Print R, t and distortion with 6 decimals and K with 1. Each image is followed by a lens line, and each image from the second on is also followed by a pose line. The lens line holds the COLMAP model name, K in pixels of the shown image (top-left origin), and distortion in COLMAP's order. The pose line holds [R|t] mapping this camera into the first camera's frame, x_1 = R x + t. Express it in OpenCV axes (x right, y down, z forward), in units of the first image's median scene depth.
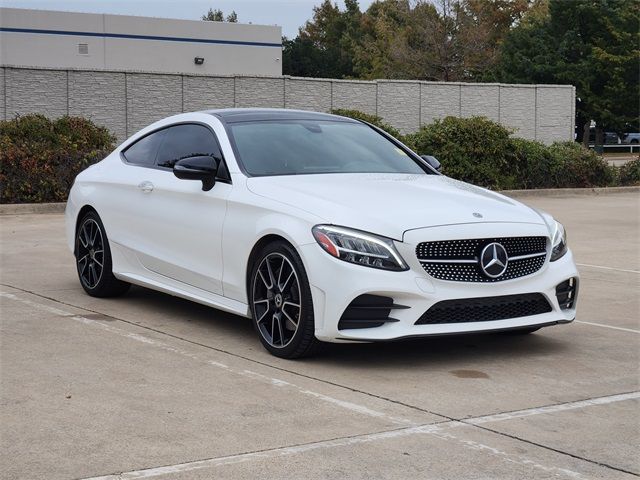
lens RADIAL K [[1231.6, 0, 364.4], [0, 1231.6, 241.9], [0, 0, 1]] dist [0.005937, 0.305806]
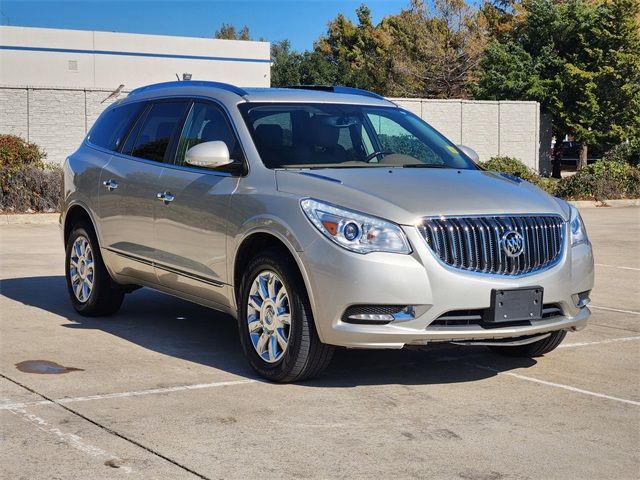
lens RADIAL K [[1233.3, 0, 344.8], [0, 1233.3, 238.4], [0, 0, 1]] dist [0.005012, 0.323477]
pose [[0.999048, 0.004986, -0.043332, 0.067680], [-0.005531, 0.999907, -0.012472, -0.000047], [0.043266, 0.012699, 0.998983, -0.033087]]
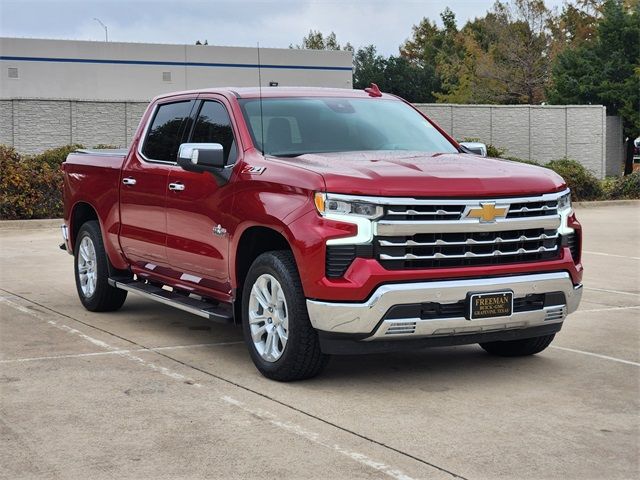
lens RADIAL K [[1231.6, 0, 364.4], [0, 1231.6, 241.9], [0, 0, 1]] dist [0.005937, 0.305806]
pose [[0.994713, -0.002677, -0.102657, 0.088559], [0.001663, 0.999949, -0.009961, 0.002618], [0.102679, 0.009738, 0.994667, -0.105863]]
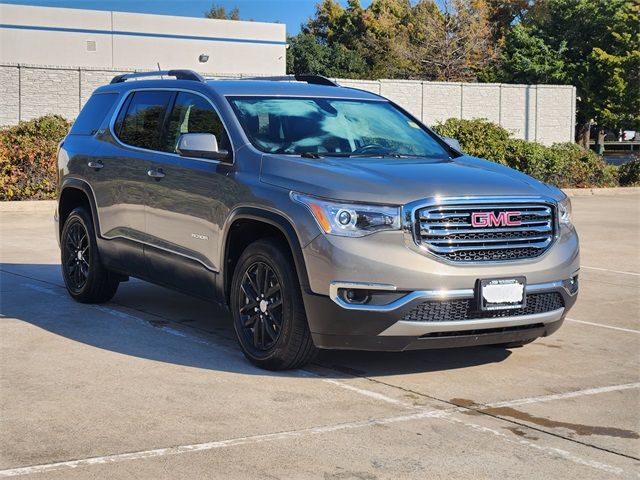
lens RADIAL K [[1233.3, 0, 344.8], [0, 1233.3, 238.4], [0, 0, 1]] dist [0.005012, 0.323477]
pose [[0.999849, 0.008928, -0.014877, -0.002945], [-0.008905, 0.999959, 0.001610, -0.001926], [0.014891, -0.001478, 0.999888, -0.023316]]
